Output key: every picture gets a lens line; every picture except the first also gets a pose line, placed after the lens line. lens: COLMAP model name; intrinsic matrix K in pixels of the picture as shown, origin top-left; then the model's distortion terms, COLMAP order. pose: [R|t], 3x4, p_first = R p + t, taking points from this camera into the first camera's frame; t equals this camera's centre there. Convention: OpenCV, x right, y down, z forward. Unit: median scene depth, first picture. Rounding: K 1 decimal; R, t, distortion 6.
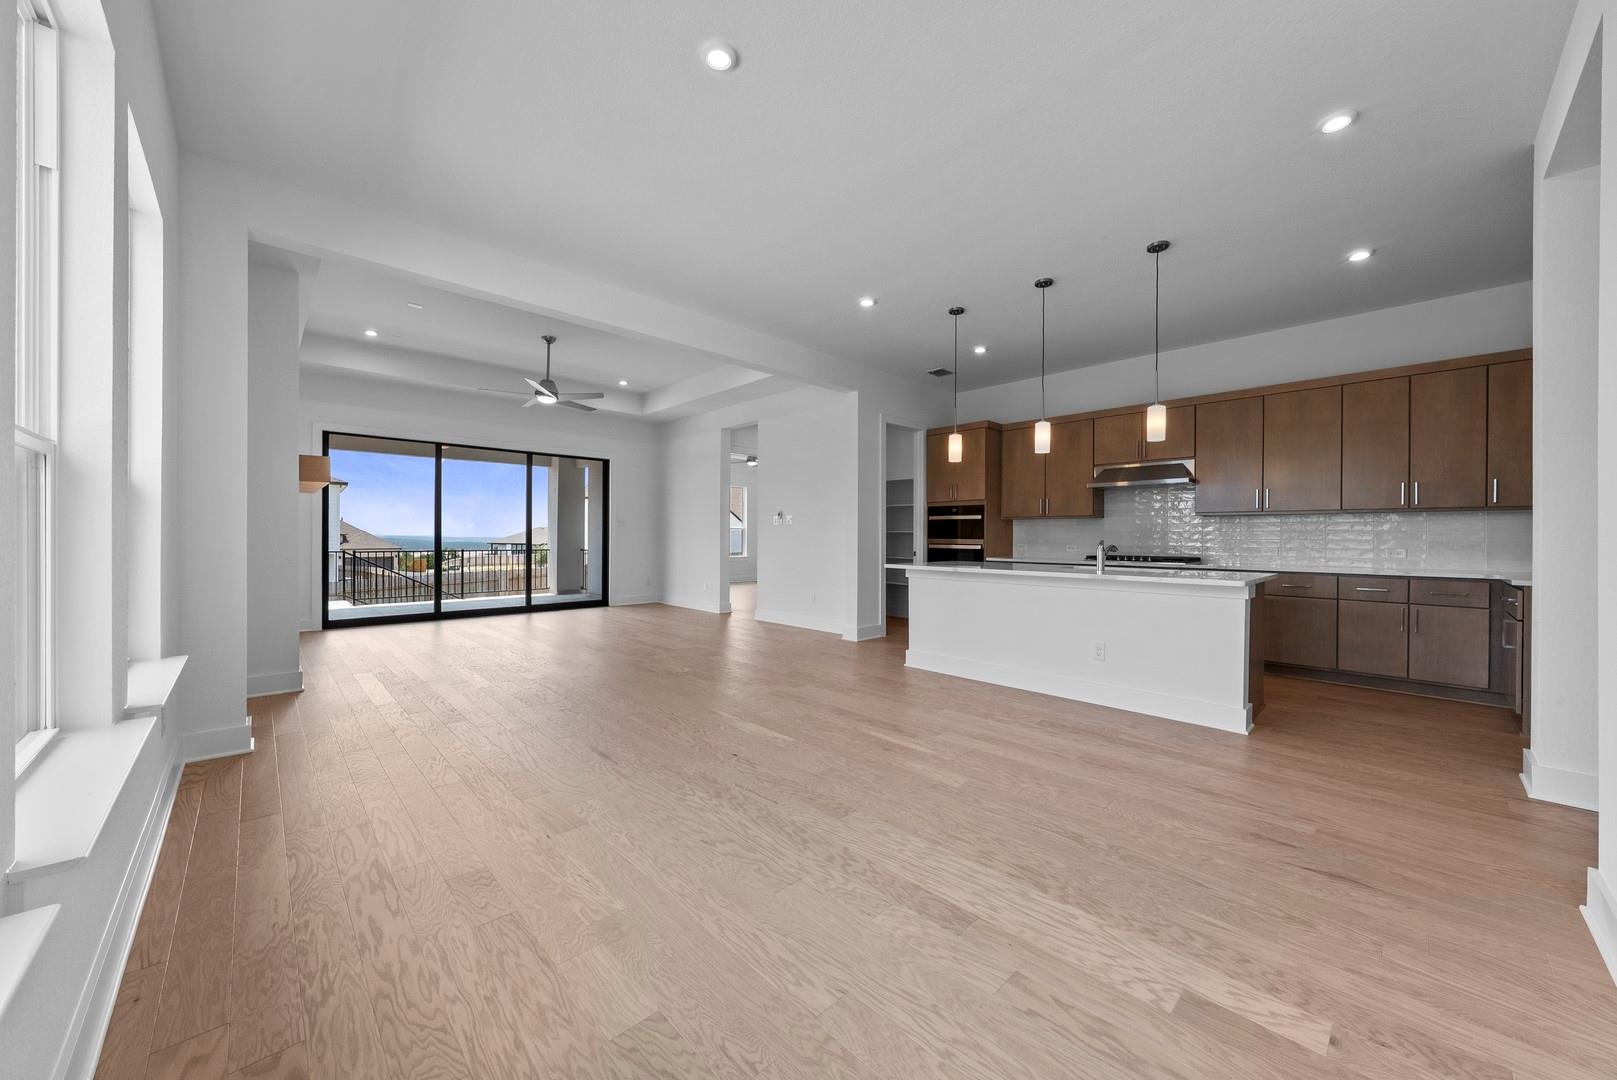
lens RADIAL K [[582.8, 0, 809.9], [0, 582.8, 537.0], [0, 0, 1]] dist [-0.005640, -0.000024]
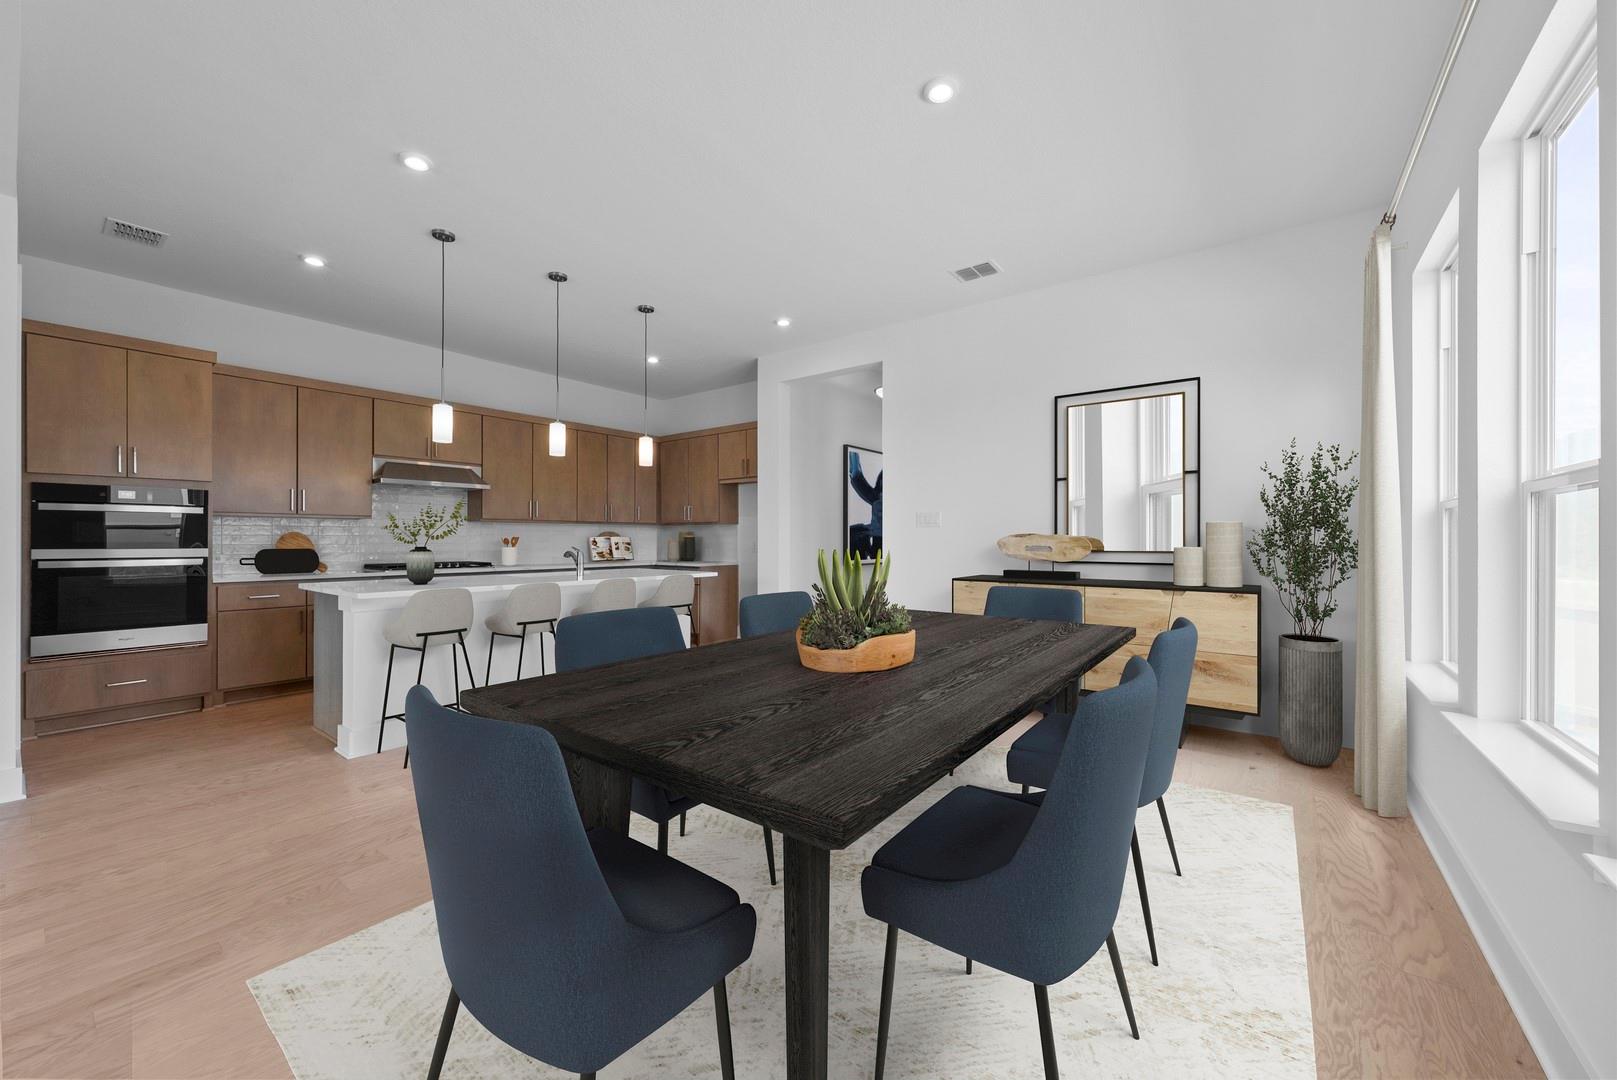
lens RADIAL K [[603.2, 0, 808.5], [0, 603.2, 540.0], [0, 0, 1]] dist [0.000109, 0.000029]
pose [[-0.151066, -0.006427, 0.988503, -0.477875], [-0.002390, 0.999978, 0.006137, -0.011027], [-0.988521, -0.001436, -0.151078, 0.559480]]
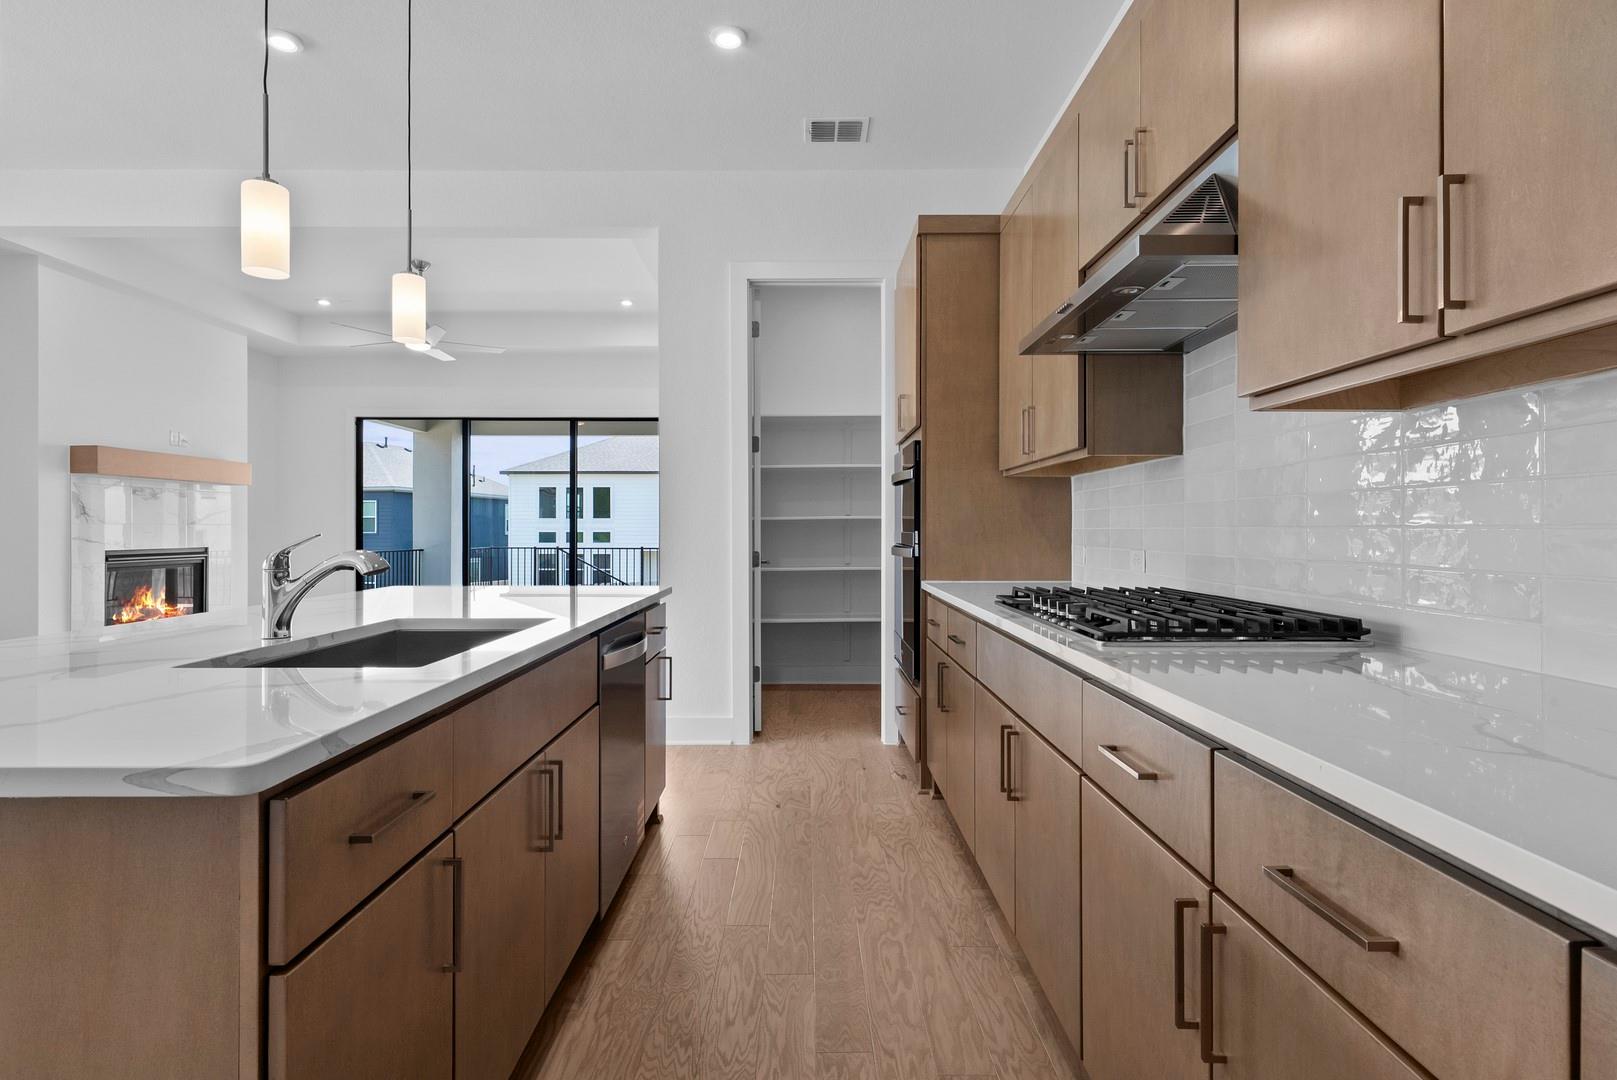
lens RADIAL K [[814.7, 0, 810.3], [0, 814.7, 528.6], [0, 0, 1]] dist [-0.000244, -0.000016]
pose [[0.727429, -0.003097, -0.686176, 0.666402], [-0.000910, 0.999985, -0.005479, 0.005512], [0.686183, 0.004610, 0.727415, 0.619011]]
